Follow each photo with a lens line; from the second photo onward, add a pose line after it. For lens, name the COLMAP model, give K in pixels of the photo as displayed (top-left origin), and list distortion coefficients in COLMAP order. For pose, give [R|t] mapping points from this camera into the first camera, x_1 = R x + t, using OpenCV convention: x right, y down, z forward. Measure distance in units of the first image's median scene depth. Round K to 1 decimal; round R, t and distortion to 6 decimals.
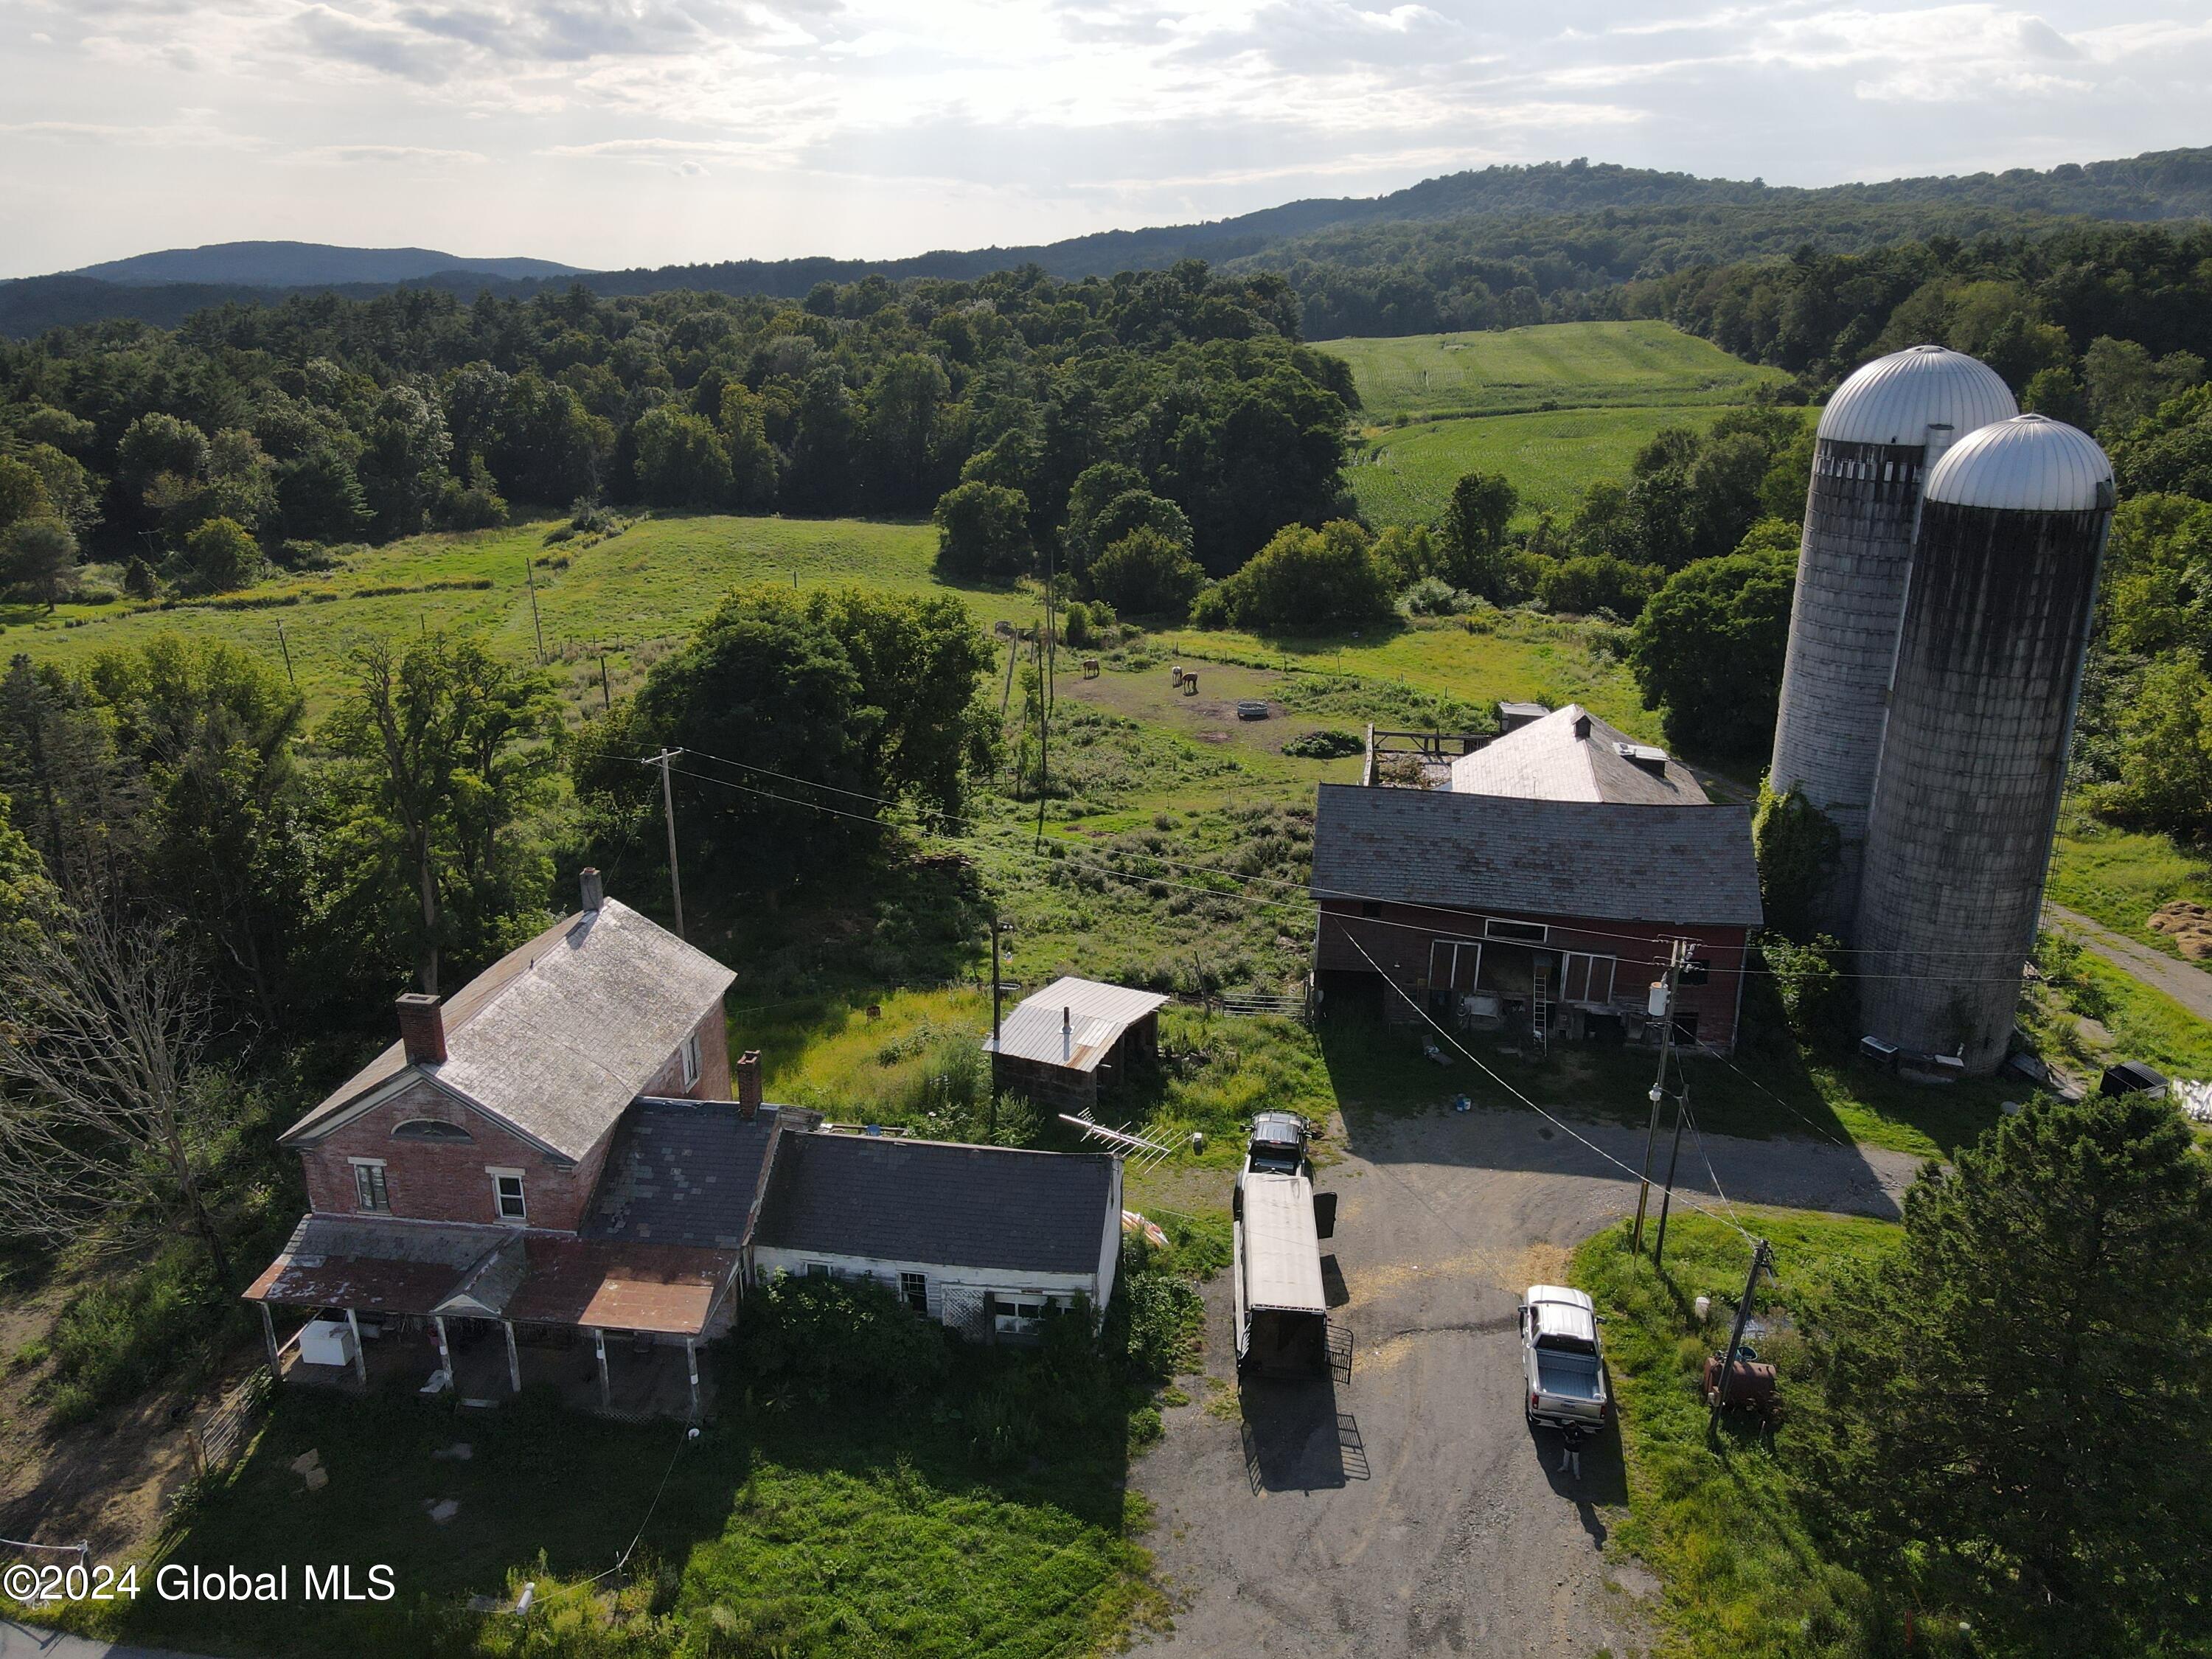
lens RADIAL K [[1584.4, 0, 1106.0], [0, 1584.4, 829.5], [0, 0, 1]] dist [-0.020079, 0.061246]
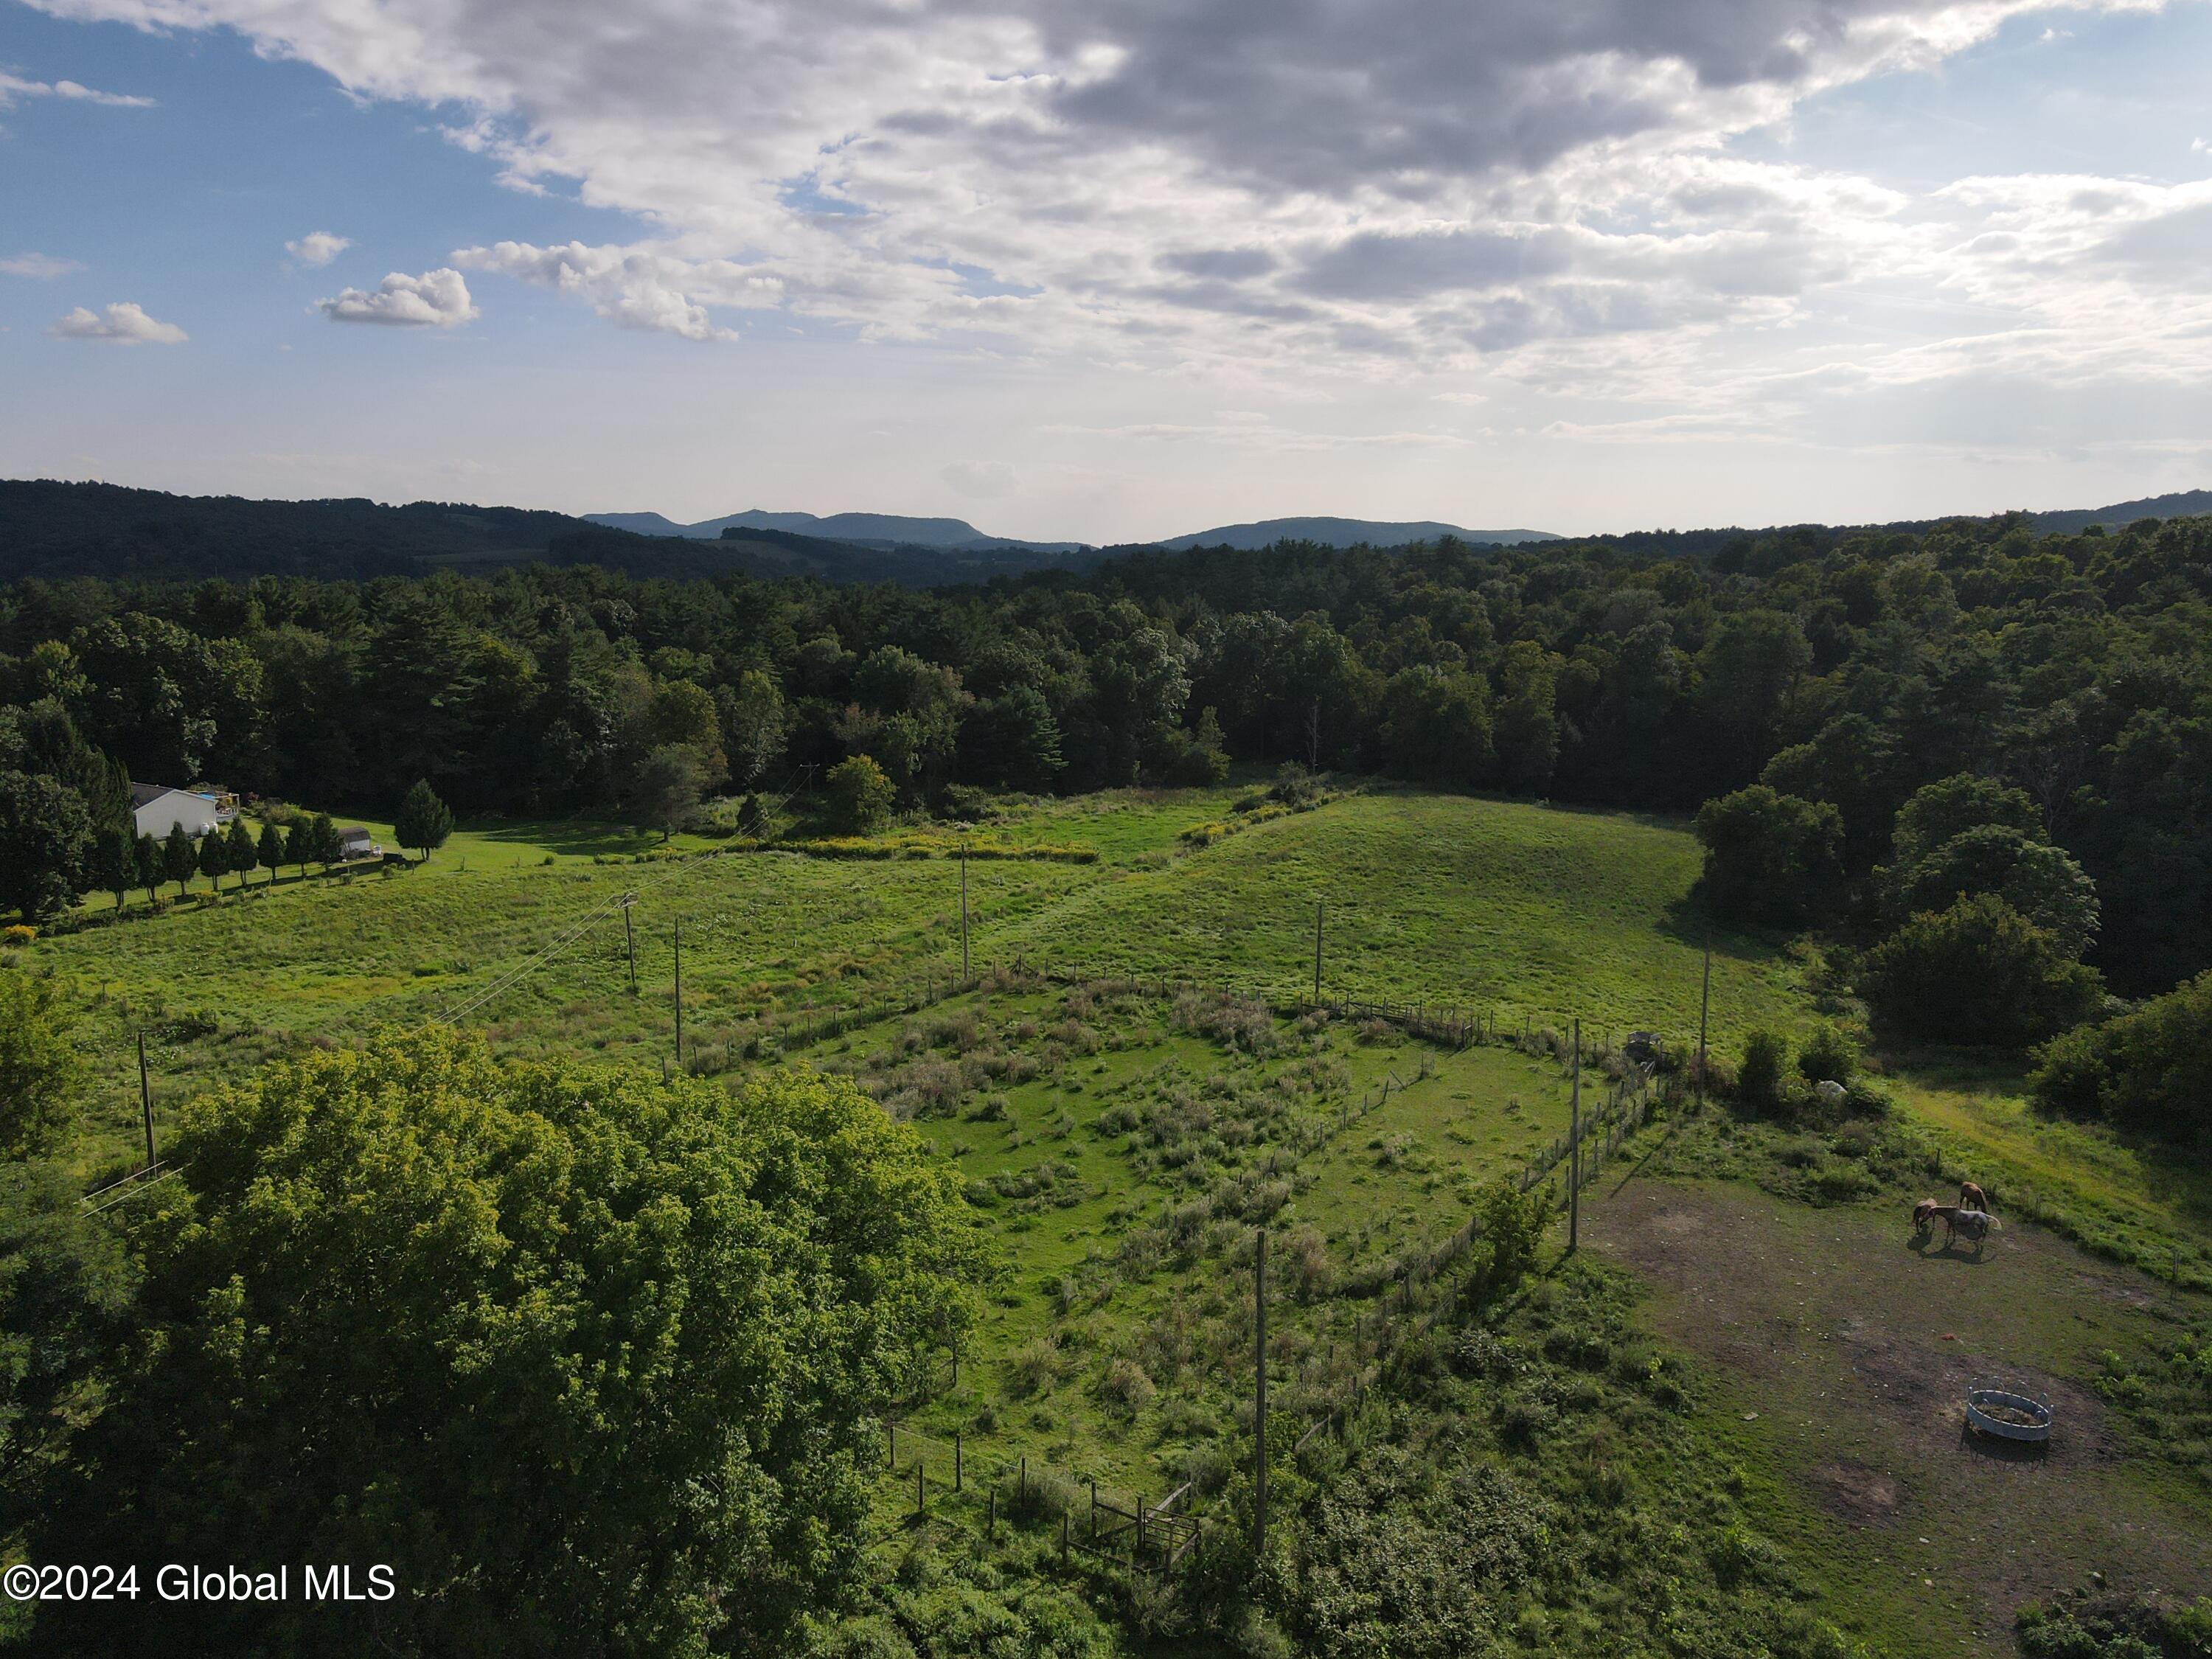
lens RADIAL K [[1607.9, 0, 1106.0], [0, 1607.9, 829.5], [0, 0, 1]] dist [-0.038884, 0.062285]
pose [[0.832239, 0.099583, -0.545400, 0.062548], [-0.185905, 0.976908, -0.105305, -0.079346], [0.522320, 0.189032, 0.831534, 0.294783]]
